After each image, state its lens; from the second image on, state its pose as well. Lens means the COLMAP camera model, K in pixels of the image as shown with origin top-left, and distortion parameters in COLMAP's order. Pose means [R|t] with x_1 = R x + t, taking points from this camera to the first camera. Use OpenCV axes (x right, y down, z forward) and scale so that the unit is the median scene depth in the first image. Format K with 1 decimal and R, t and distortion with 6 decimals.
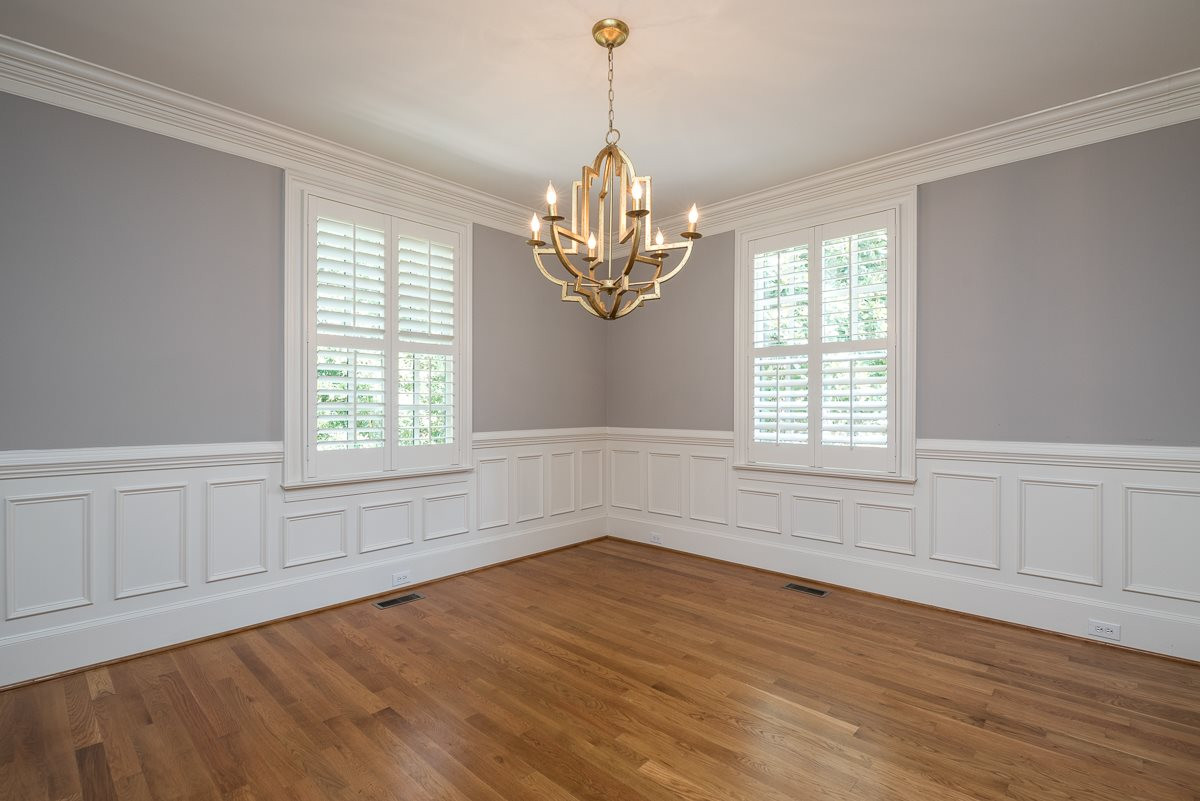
lens RADIAL K [[550.7, 0, 600.0], [0, 550.7, 400.5], [0, 0, 1]] dist [-0.000837, -0.000267]
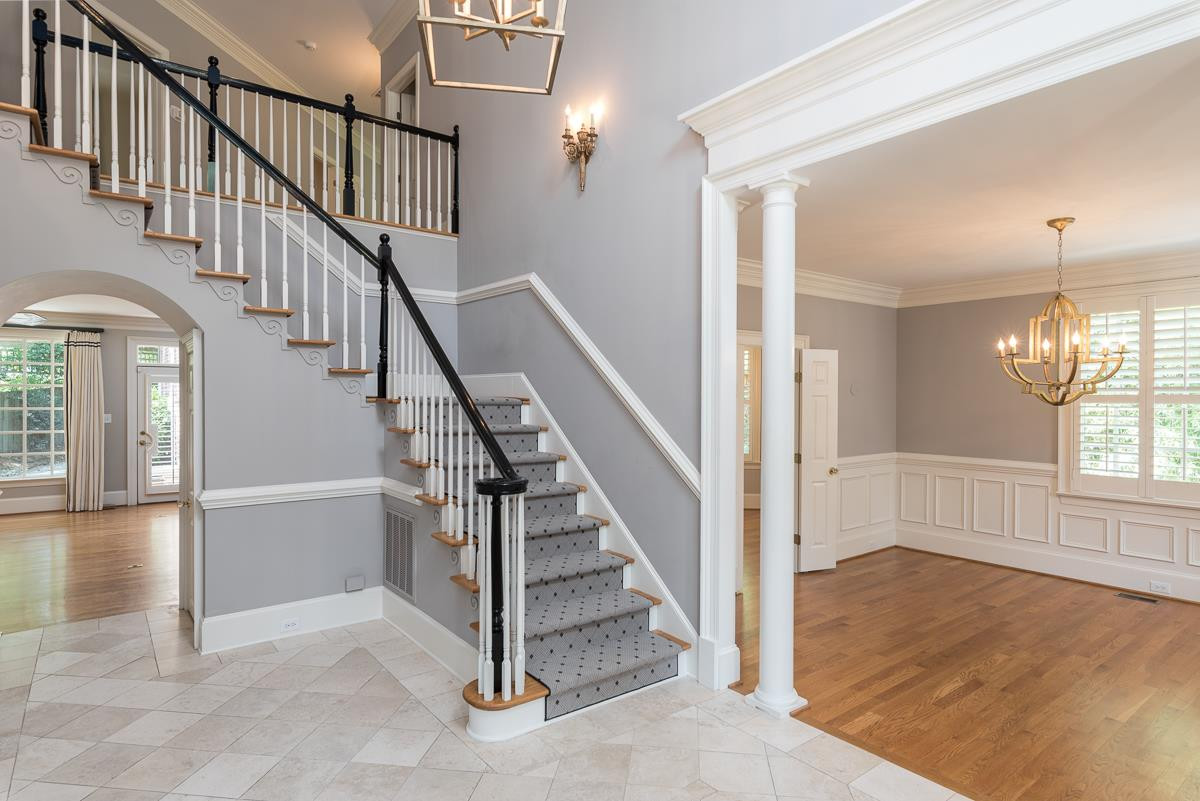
lens RADIAL K [[646.9, 0, 600.0], [0, 646.9, 400.5], [0, 0, 1]] dist [-0.001108, -0.000344]
pose [[-0.160454, 0.006940, -0.987019, 1.713483], [0.007179, 0.999957, 0.005864, -0.152516], [0.987017, -0.006145, -0.160497, 0.004547]]
